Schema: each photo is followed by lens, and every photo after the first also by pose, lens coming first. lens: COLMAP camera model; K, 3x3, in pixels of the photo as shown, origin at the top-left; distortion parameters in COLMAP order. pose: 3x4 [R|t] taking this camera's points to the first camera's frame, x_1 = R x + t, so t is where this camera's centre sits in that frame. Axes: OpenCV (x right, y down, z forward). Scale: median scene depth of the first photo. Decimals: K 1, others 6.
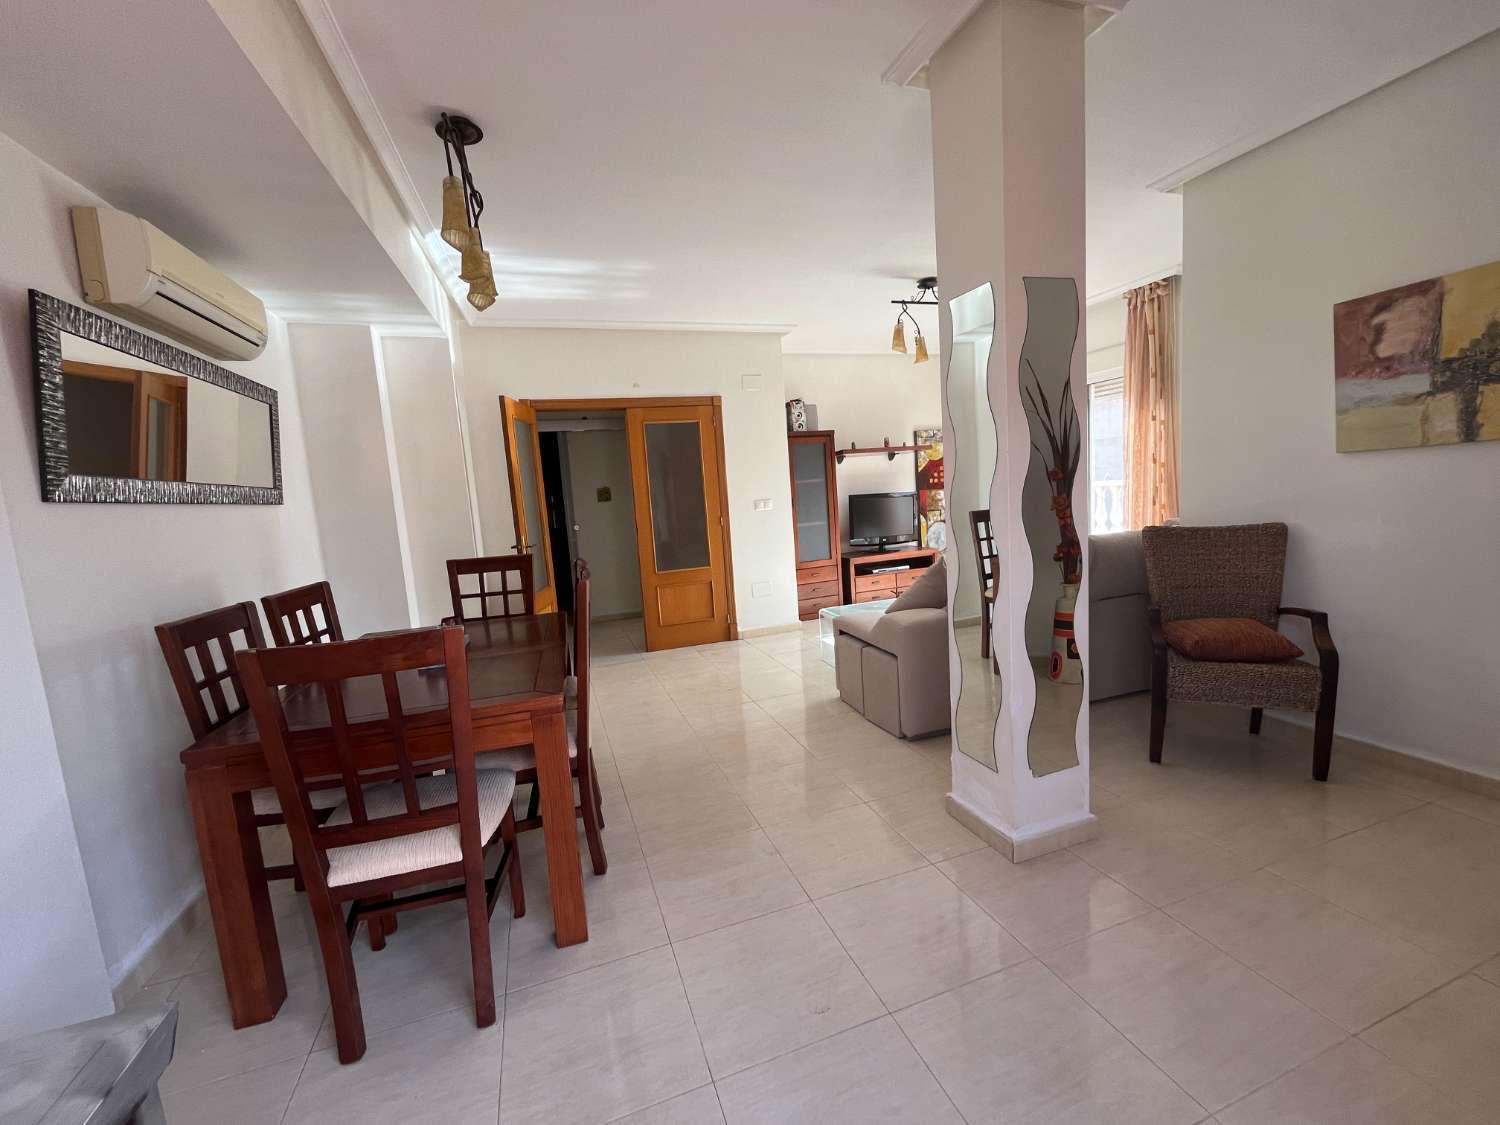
lens RADIAL K [[607.5, 0, 744.1], [0, 607.5, 561.3], [0, 0, 1]] dist [-0.003132, -0.000180]
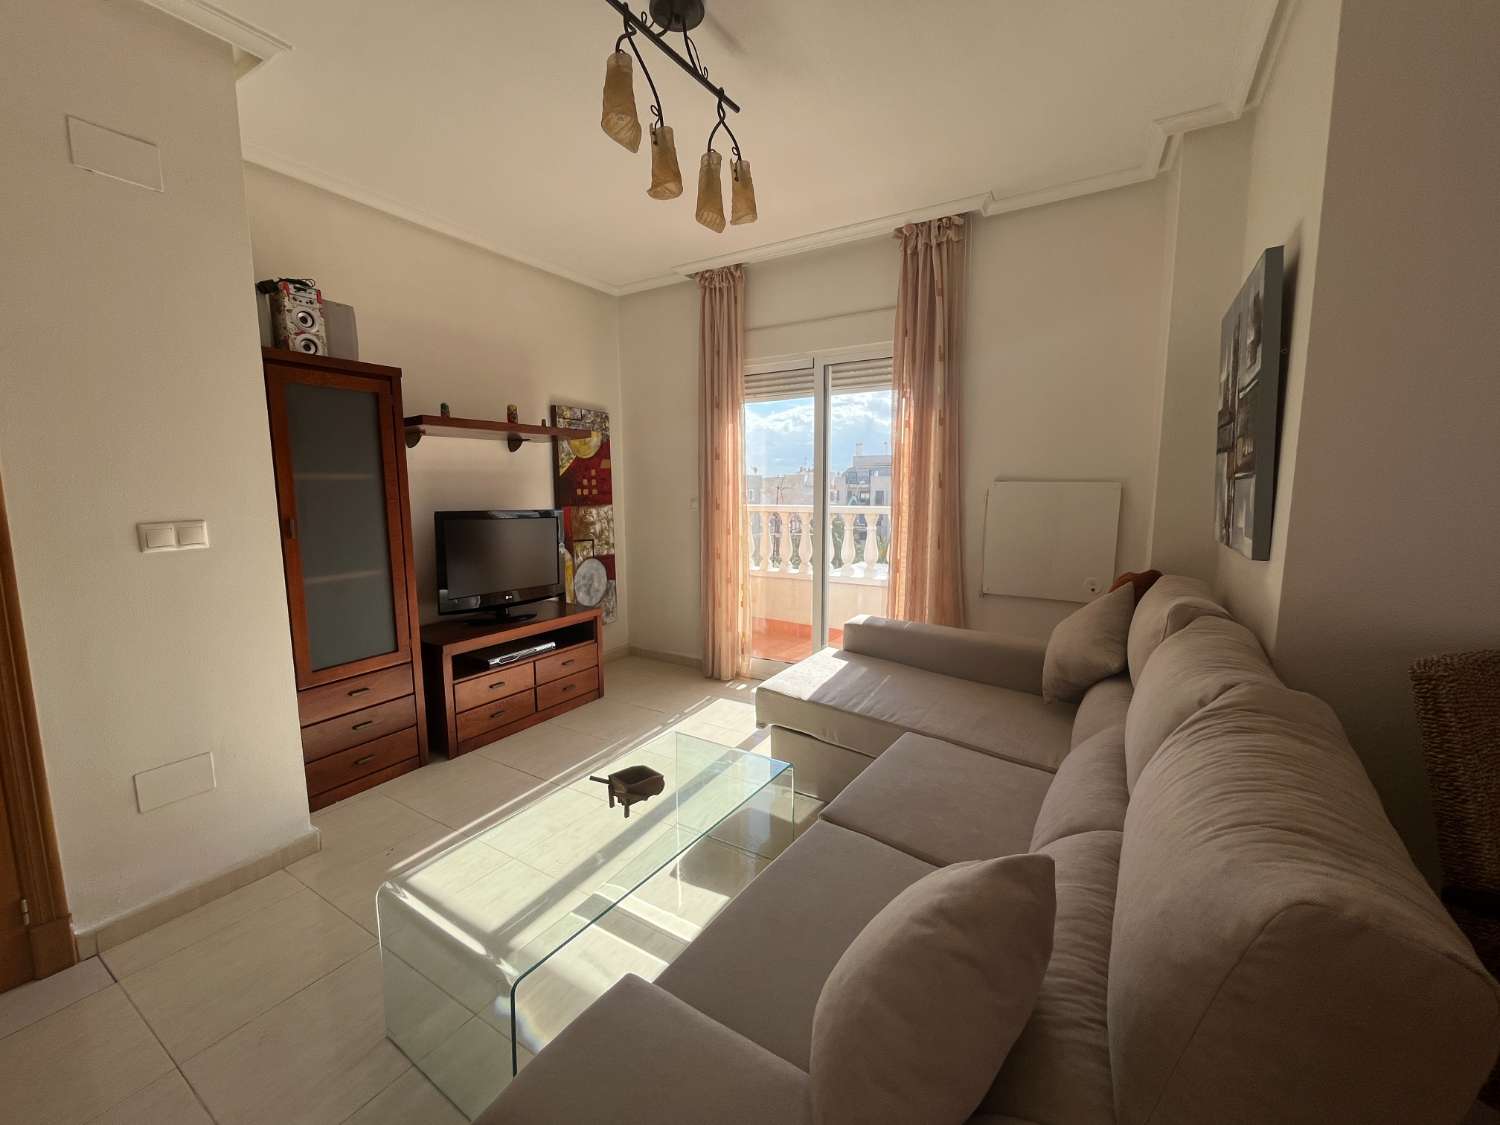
lens RADIAL K [[607.5, 0, 744.1], [0, 607.5, 561.3], [0, 0, 1]] dist [-0.003132, -0.000180]
pose [[0.774345, -0.013530, 0.632618, 0.072075], [0.023204, 0.999706, -0.007022, -0.077894], [-0.632337, 0.020117, 0.774432, 0.604971]]
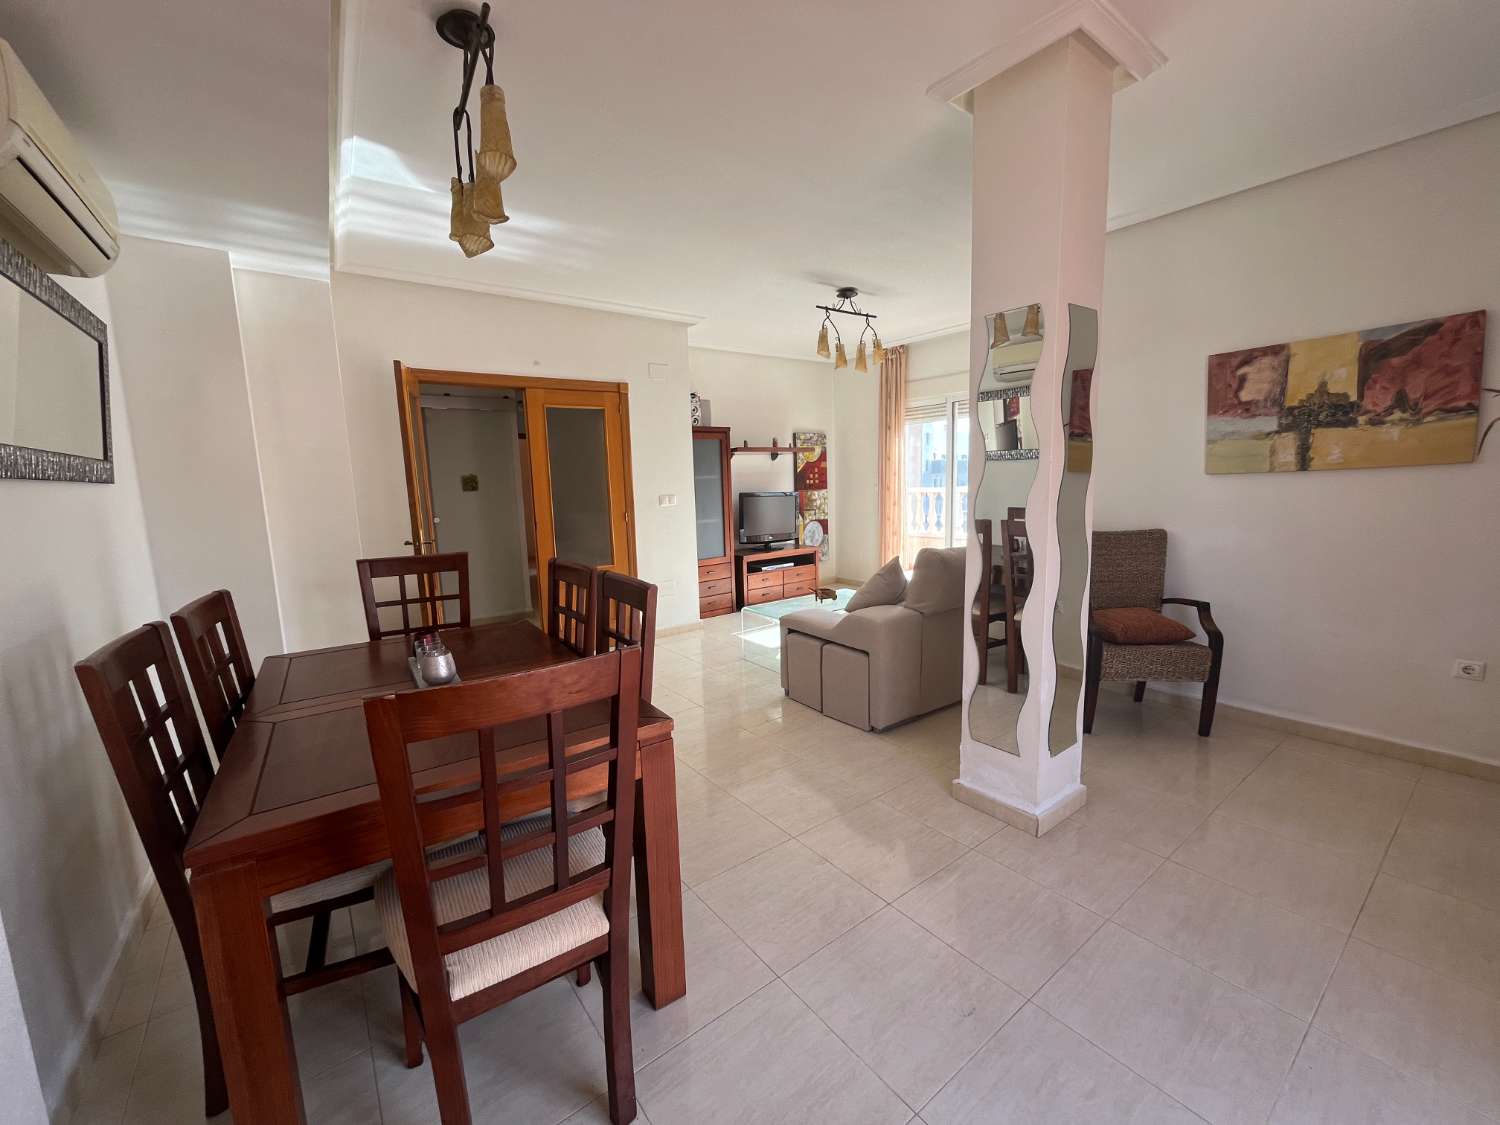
lens RADIAL K [[607.5, 0, 744.1], [0, 607.5, 561.3], [0, 0, 1]] dist [-0.003132, -0.000180]
pose [[0.950972, -0.002228, 0.309269, -0.170747], [-0.000023, 0.999974, 0.007275, -0.004129], [-0.309277, -0.006926, 0.950947, 0.053018]]
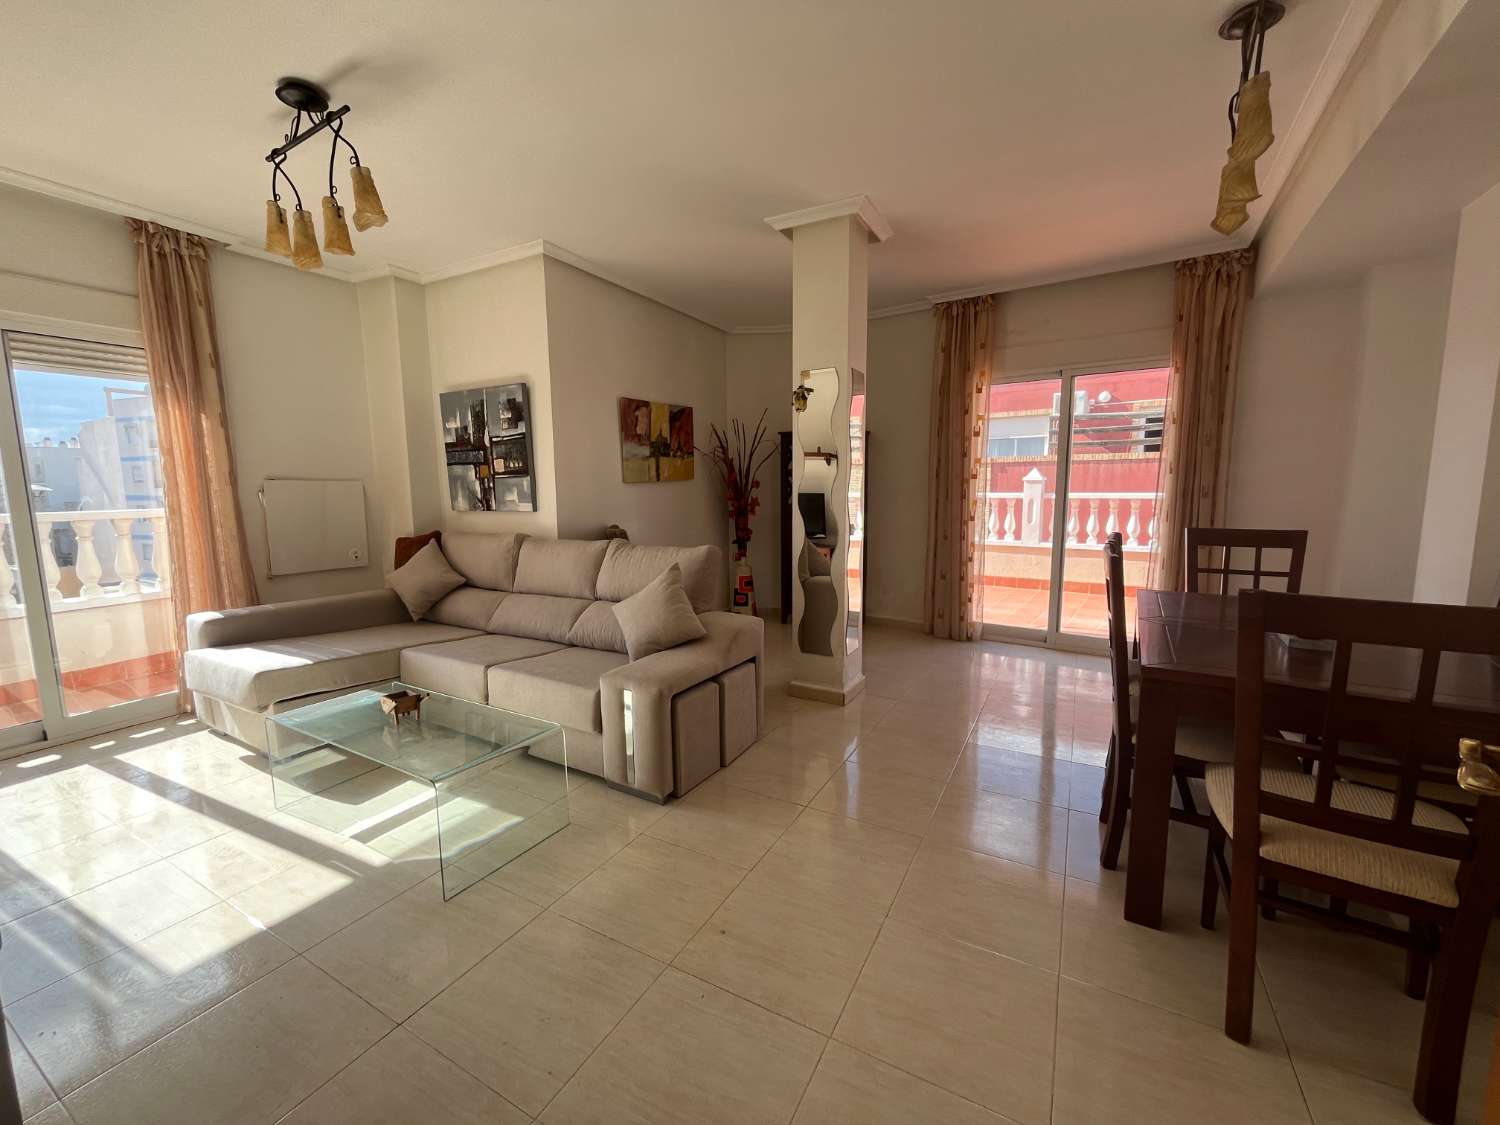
lens RADIAL K [[607.5, 0, 744.1], [0, 607.5, 561.3], [0, 0, 1]] dist [-0.003132, -0.000180]
pose [[-0.667559, -0.020326, 0.744279, -0.293963], [0.140174, 0.978321, 0.152443, -0.094148], [-0.731243, 0.206093, -0.650238, 1.029362]]
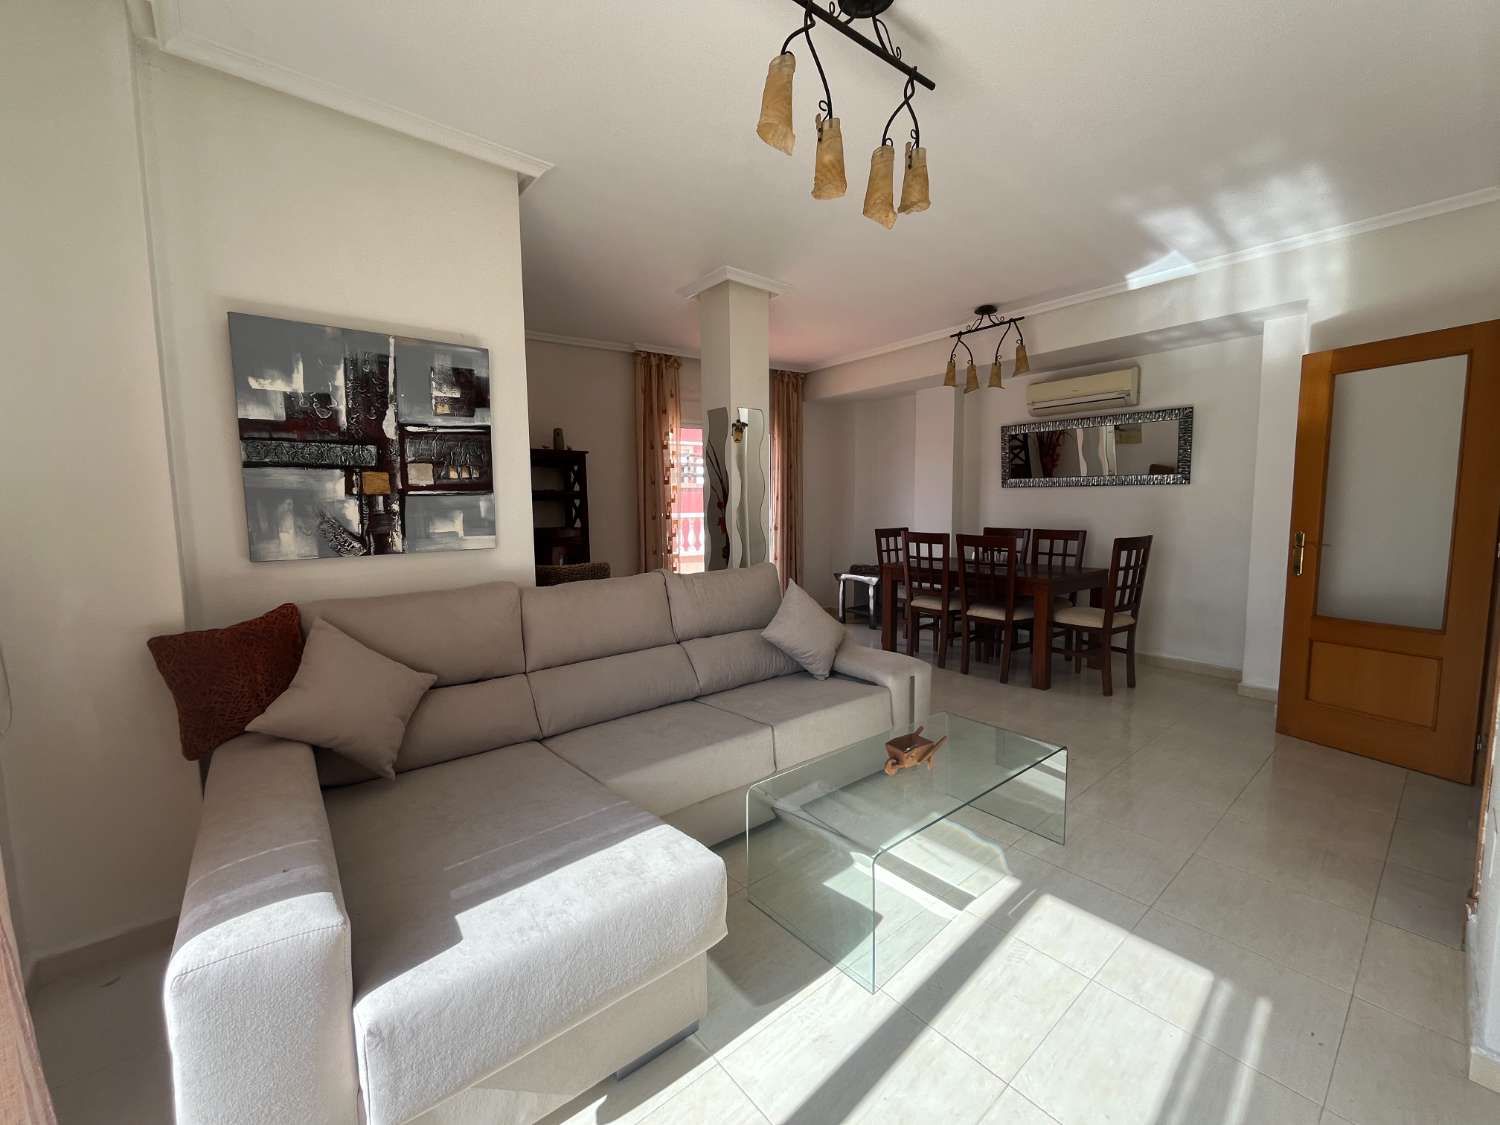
lens RADIAL K [[601.6, 0, 759.0], [0, 601.6, 558.1], [0, 0, 1]] dist [0.000042, 0.000026]
pose [[-0.931107, 0.109200, -0.348015, 0.490065], [0.030999, 0.974371, 0.222801, -0.177829], [0.363426, 0.196663, -0.910629, 1.259677]]
